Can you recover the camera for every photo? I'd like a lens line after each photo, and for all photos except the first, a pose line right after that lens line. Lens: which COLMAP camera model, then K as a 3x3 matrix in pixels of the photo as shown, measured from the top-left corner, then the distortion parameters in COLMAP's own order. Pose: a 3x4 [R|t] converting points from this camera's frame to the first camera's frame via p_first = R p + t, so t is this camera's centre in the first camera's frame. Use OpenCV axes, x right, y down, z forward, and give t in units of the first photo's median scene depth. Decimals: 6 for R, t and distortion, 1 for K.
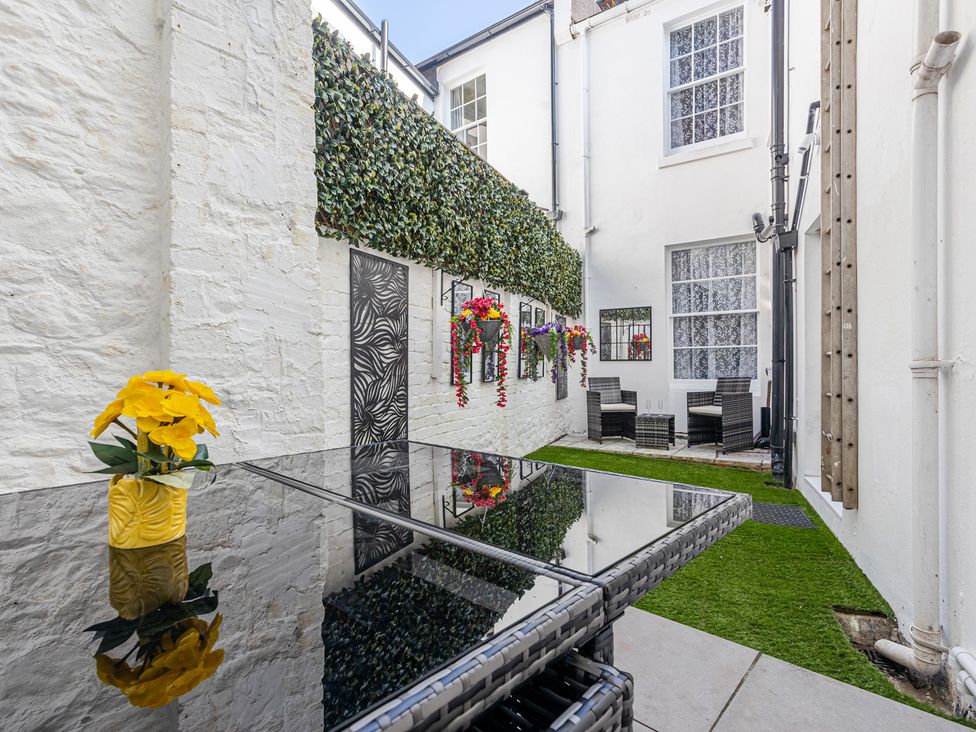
lens RADIAL K [[501.9, 0, 491.3], [0, 501.9, 368.9], [0, 0, 1]] dist [-0.008385, 0.014830]
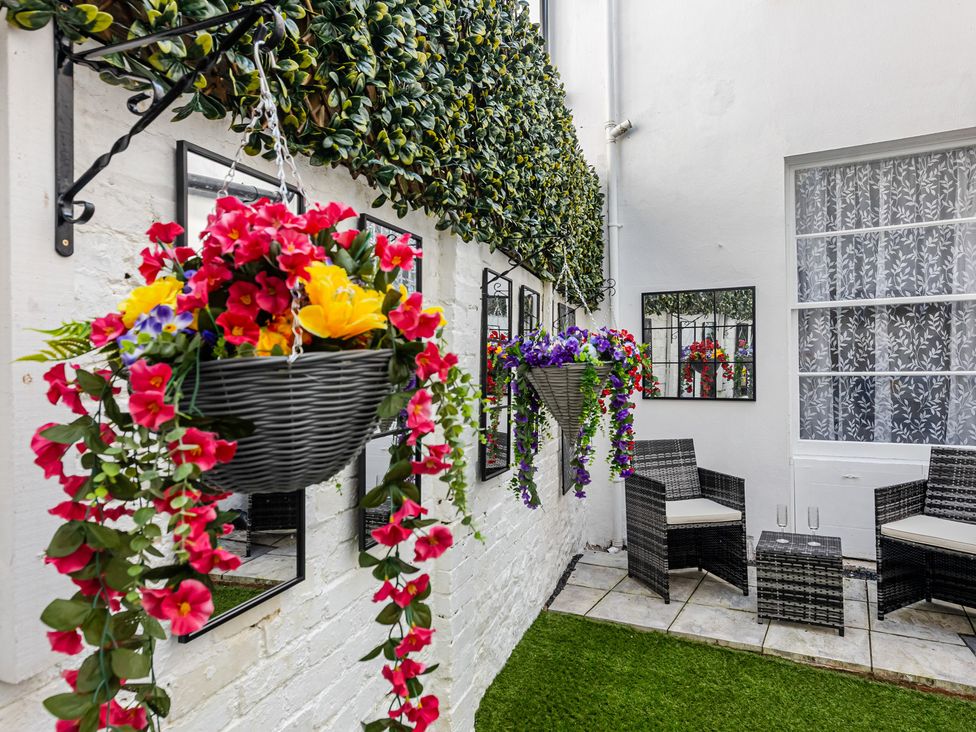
lens RADIAL K [[664.1, 0, 485.7], [0, 664.1, 371.0], [0, 0, 1]] dist [-0.016531, 0.041487]
pose [[0.996618, -0.004066, 0.082076, 0.015405], [0.004289, 0.999988, -0.002534, -0.046236], [-0.082065, 0.002877, 0.996623, 0.412833]]
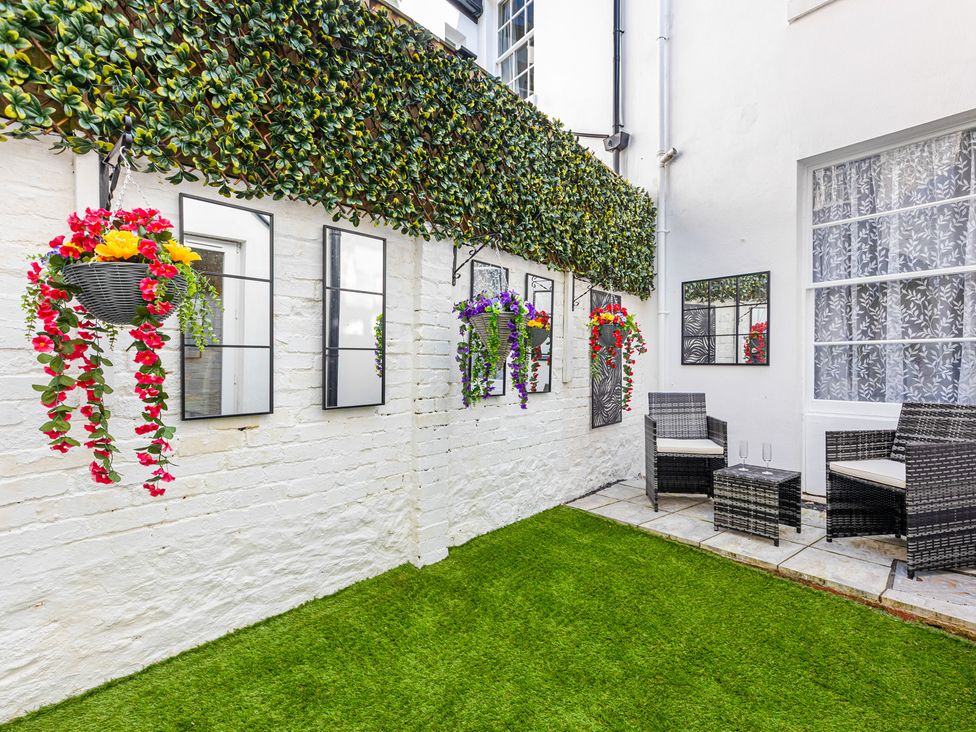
lens RADIAL K [[501.9, 0, 491.3], [0, 501.9, 368.9], [0, 0, 1]] dist [-0.008385, 0.014830]
pose [[0.955011, 0.012984, -0.296286, 0.192567], [-0.012132, 0.999915, 0.004713, -0.012210], [0.296322, -0.000907, 0.955088, 0.371966]]
